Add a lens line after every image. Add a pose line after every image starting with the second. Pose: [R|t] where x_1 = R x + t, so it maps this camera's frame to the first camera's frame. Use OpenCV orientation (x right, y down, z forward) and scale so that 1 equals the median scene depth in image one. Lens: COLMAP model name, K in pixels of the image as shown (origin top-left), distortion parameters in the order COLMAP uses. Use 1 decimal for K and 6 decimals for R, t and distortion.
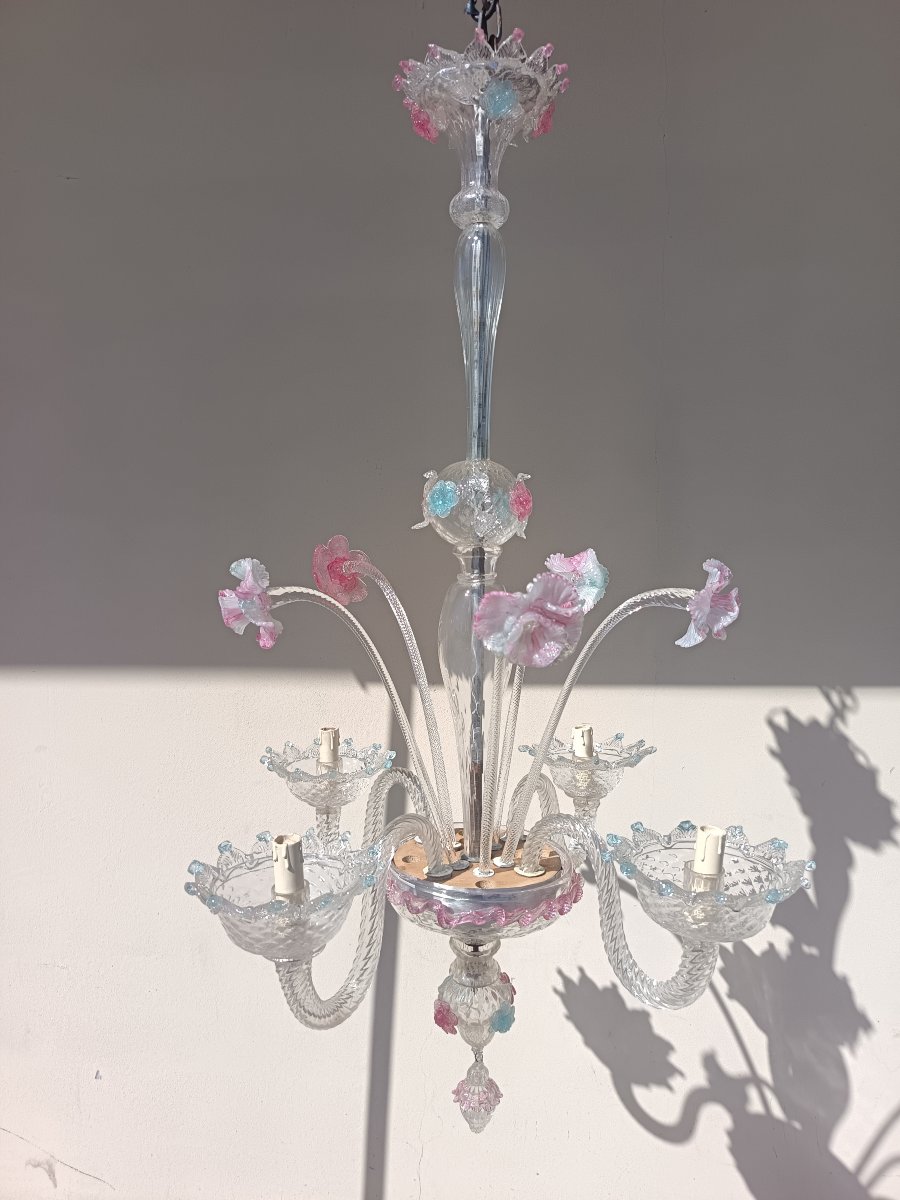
lens RADIAL K [[851.4, 0, 443.5], [0, 851.4, 603.5], [0, 0, 1]] dist [0.000247, 0.002830]
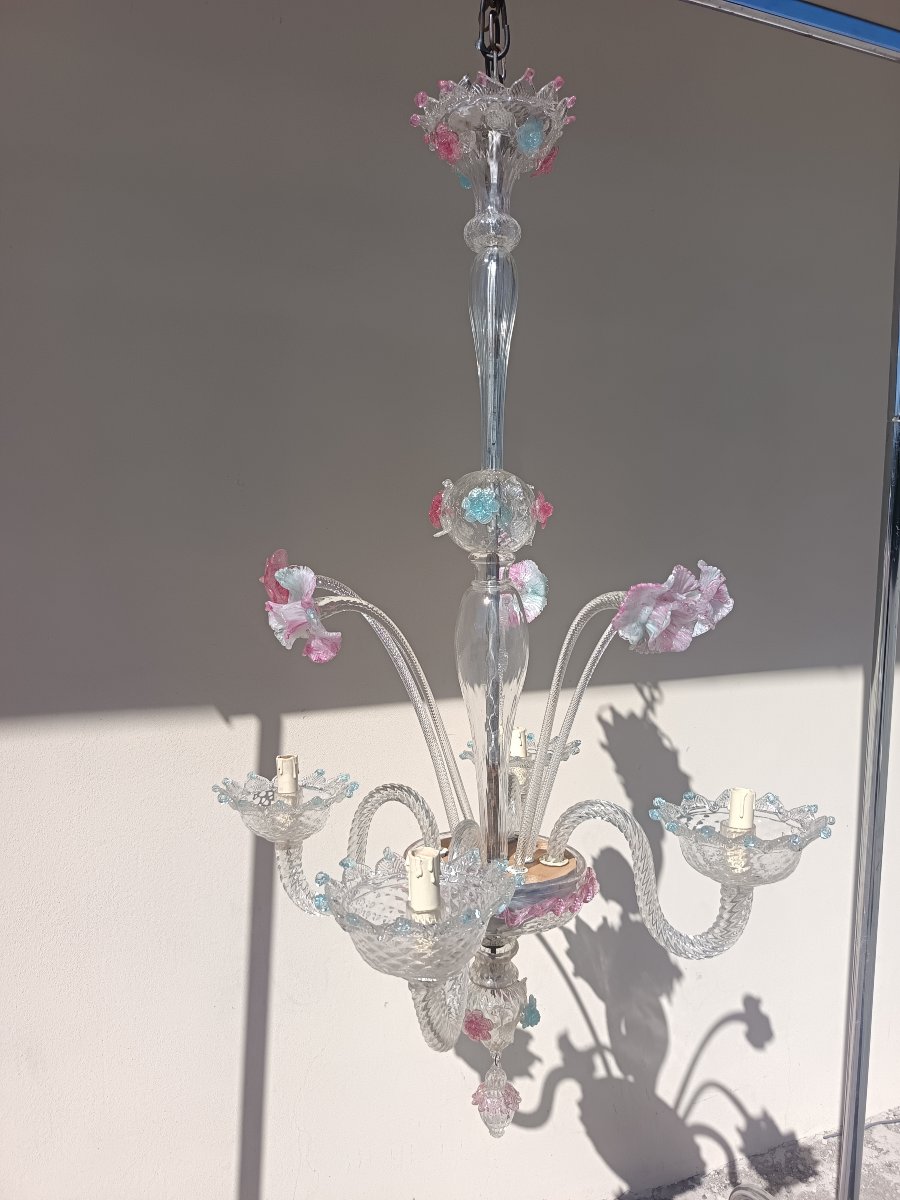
lens RADIAL K [[859.1, 0, 450.0], [0, 859.1, 600.0], [0, 0, 1]] dist [-0.005715, -0.002242]
pose [[0.908336, -0.032367, 0.416988, -0.456750], [0.052158, 0.997984, -0.036153, 0.025088], [-0.414977, 0.054588, 0.908193, 0.082322]]
